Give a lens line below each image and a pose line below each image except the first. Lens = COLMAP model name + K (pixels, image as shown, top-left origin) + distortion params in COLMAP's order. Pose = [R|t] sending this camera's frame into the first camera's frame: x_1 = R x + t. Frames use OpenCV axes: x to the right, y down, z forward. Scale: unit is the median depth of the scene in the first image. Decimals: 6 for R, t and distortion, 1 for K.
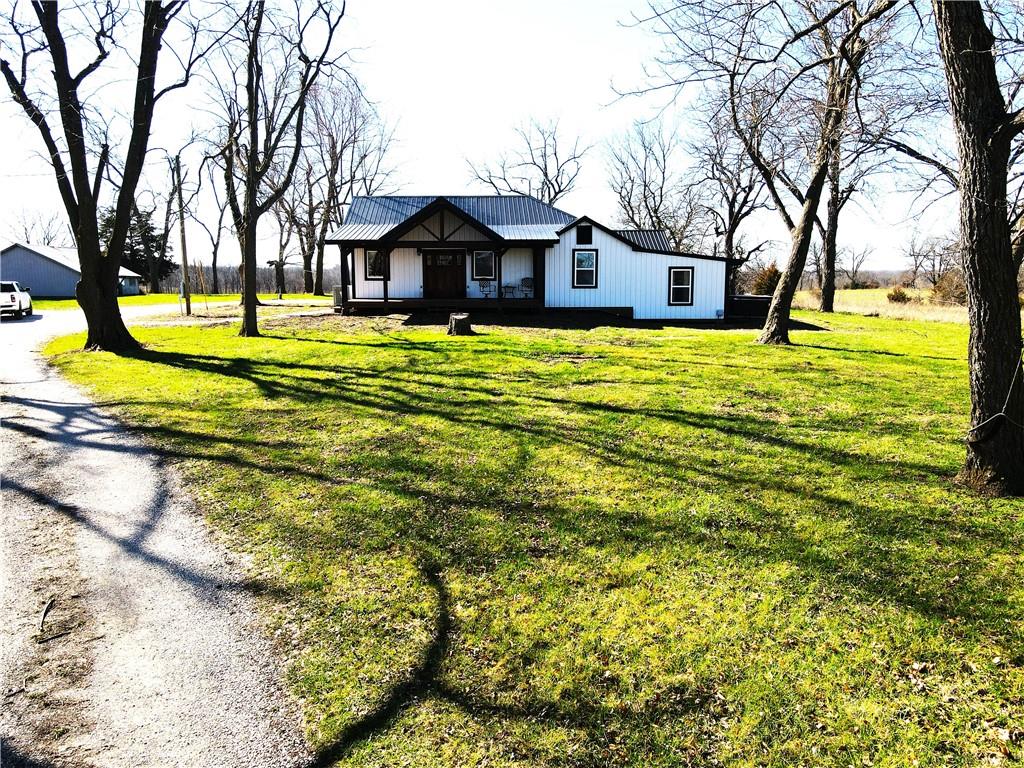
lens RADIAL K [[756.8, 0, 508.3], [0, 756.8, 380.9], [0, 0, 1]] dist [0.002343, 0.010467]
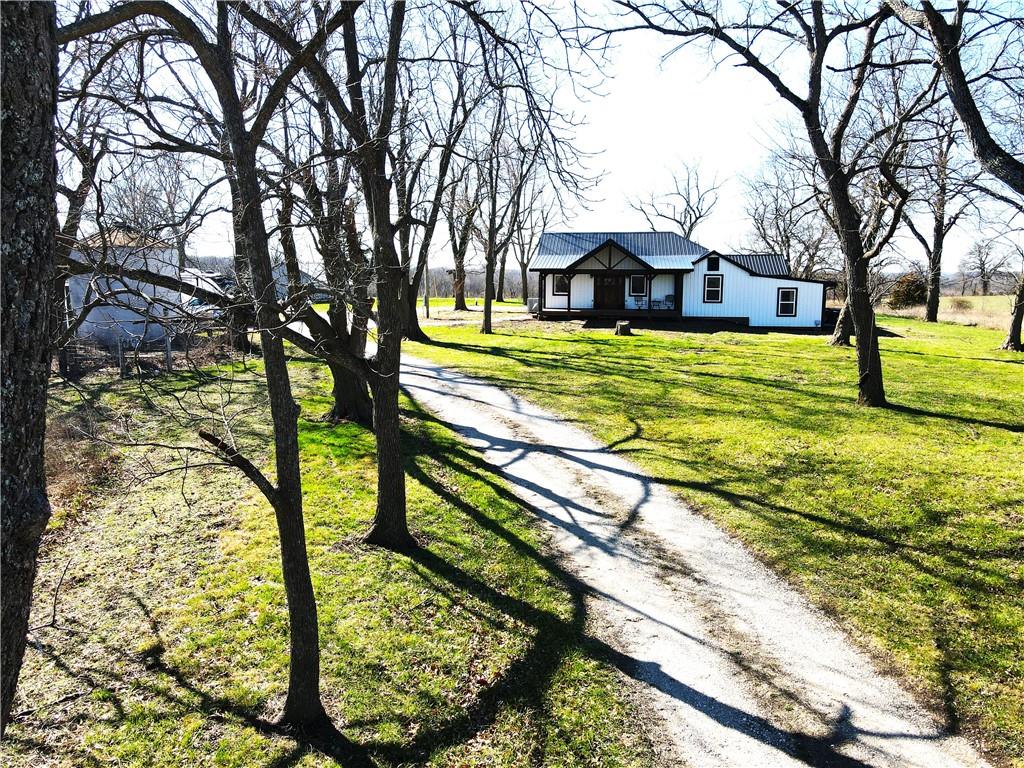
lens RADIAL K [[756.8, 0, 508.3], [0, 756.8, 380.9], [0, 0, 1]] dist [0.002343, 0.010467]
pose [[0.983179, 0.030461, -0.180084, -0.011647], [-0.030521, 0.999531, 0.002439, 0.027466], [0.180074, 0.003099, 0.983648, -0.432262]]
